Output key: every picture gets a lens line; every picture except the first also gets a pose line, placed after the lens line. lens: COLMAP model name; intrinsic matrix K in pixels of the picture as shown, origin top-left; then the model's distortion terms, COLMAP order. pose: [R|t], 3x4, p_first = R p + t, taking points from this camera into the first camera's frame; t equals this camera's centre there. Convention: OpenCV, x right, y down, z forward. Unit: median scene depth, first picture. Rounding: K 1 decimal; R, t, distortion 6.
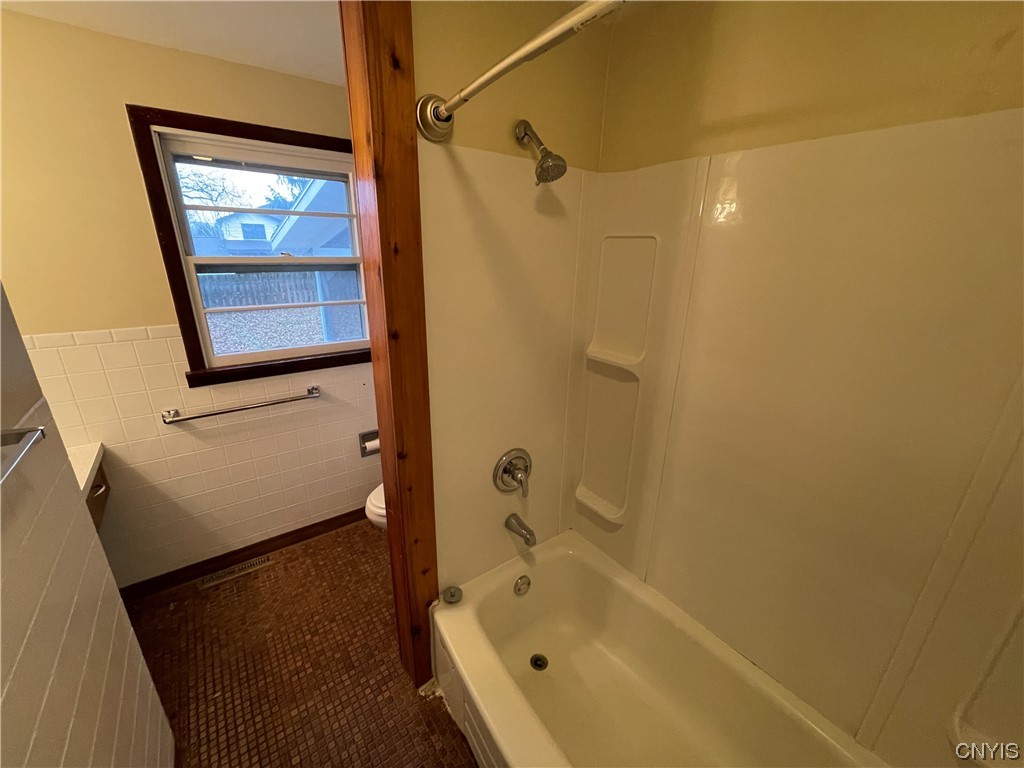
lens RADIAL K [[410.9, 0, 504.5], [0, 410.9, 385.3], [0, 0, 1]] dist [-0.001681, -0.000762]
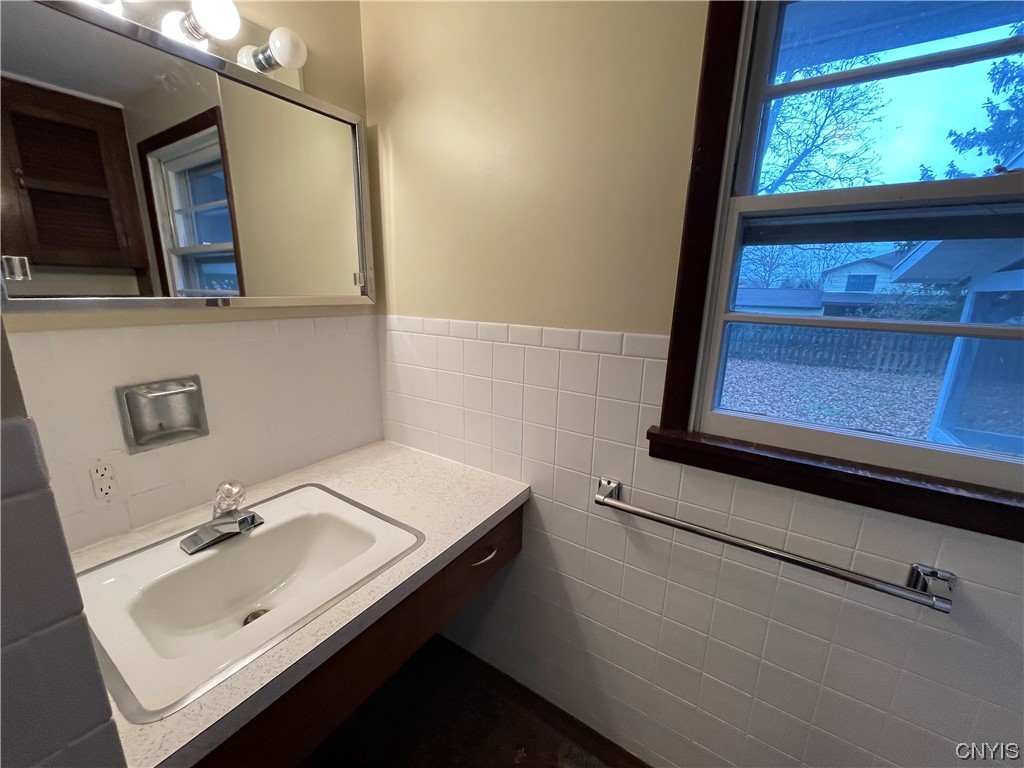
lens RADIAL K [[410.9, 0, 508.8], [0, 410.9, 383.6], [0, 0, 1]] dist [-0.001681, -0.000762]
pose [[0.350126, 0.208094, -0.913296, -0.356958], [-0.321248, 0.942554, 0.091606, -0.069784], [0.879893, 0.261320, 0.396862, 0.589597]]
